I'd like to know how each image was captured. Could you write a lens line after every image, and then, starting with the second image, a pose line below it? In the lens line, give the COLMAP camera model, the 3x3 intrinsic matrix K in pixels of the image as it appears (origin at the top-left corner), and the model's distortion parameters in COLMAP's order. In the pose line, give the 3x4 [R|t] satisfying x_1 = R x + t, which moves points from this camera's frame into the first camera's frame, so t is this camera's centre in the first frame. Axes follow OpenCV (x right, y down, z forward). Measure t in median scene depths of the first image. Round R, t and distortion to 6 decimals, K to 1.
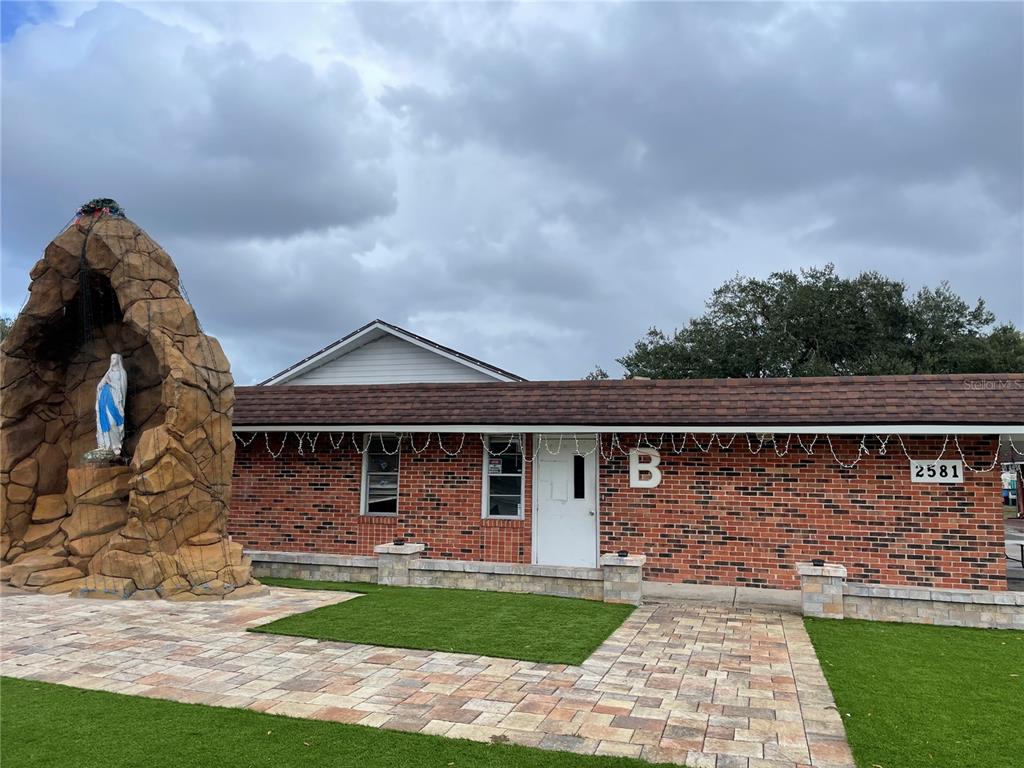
lens RADIAL K [[768.6, 0, 512.0], [0, 768.6, 384.0], [0, 0, 1]] dist [0.104977, -0.144955]
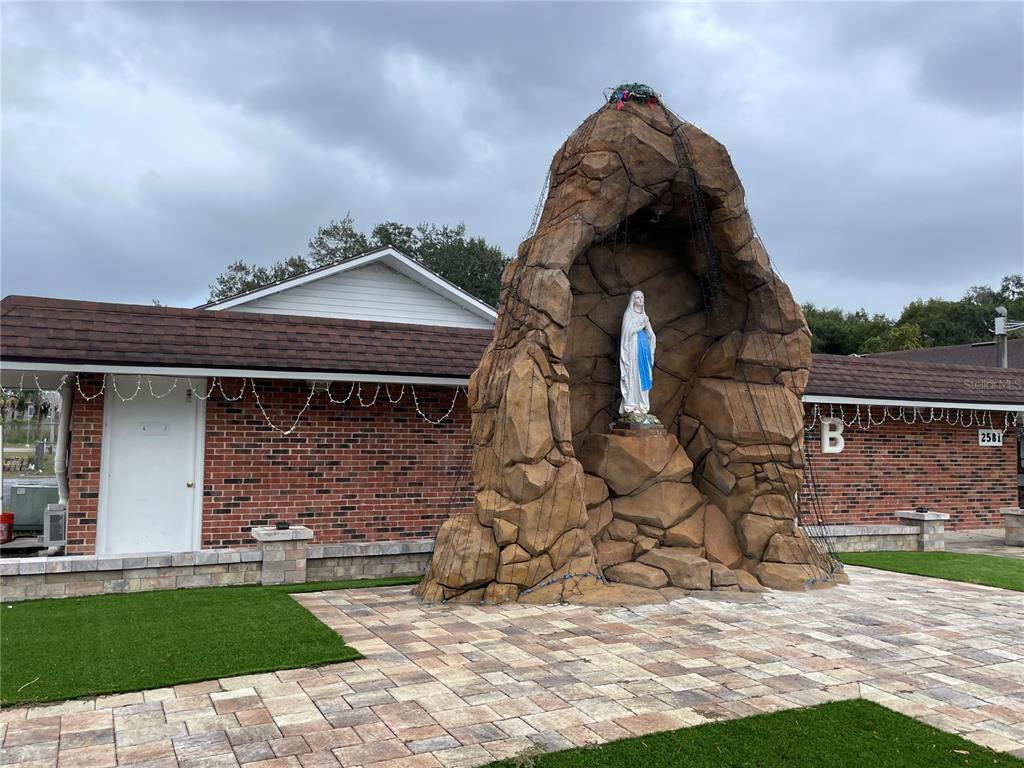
lens RADIAL K [[871.6, 0, 512.0], [0, 871.6, 384.0], [0, 0, 1]] dist [0.125655, -0.214714]
pose [[0.743094, 0.038438, 0.668082, -1.143988], [-0.079565, 0.996342, 0.031174, 0.035949], [-0.664440, -0.076321, 0.743434, 0.408691]]
